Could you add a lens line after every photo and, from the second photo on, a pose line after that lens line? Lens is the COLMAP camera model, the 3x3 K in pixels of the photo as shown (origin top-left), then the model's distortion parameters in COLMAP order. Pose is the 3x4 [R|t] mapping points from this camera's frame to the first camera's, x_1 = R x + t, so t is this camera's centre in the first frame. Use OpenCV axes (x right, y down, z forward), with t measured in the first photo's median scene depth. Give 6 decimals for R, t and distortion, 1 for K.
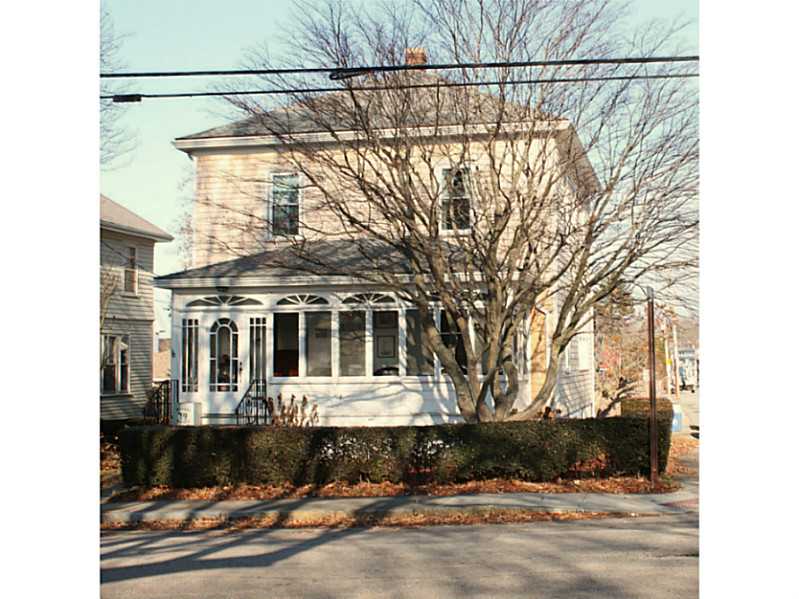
lens RADIAL K [[680.0, 0, 399.5], [0, 680.0, 299.5], [0, 0, 1]] dist [-0.144435, 0.139816]
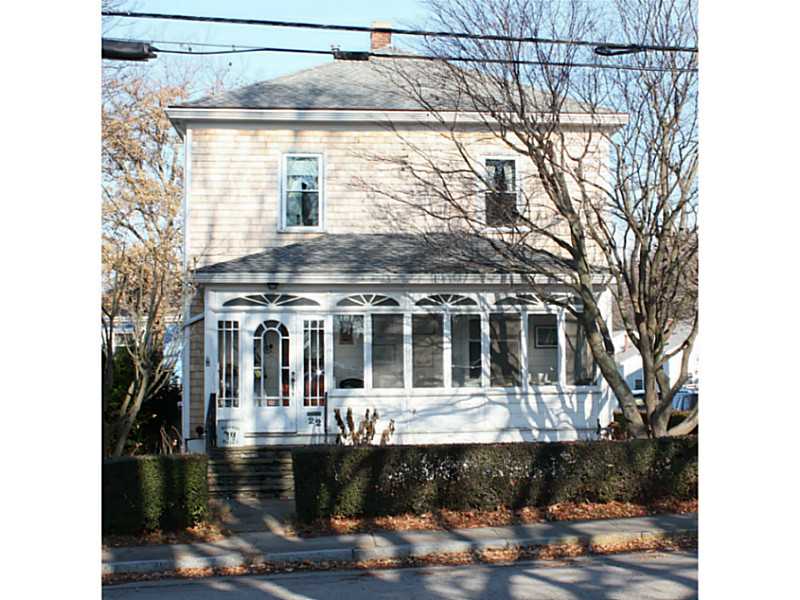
lens RADIAL K [[763.7, 0, 400.0], [0, 763.7, 300.0], [0, 0, 1]] dist [-0.107544, 0.217202]
pose [[0.987138, 0.017644, 0.158893, -0.263052], [-0.016764, 0.999836, -0.006880, 0.006049], [-0.158988, 0.004128, 0.987272, 0.020352]]
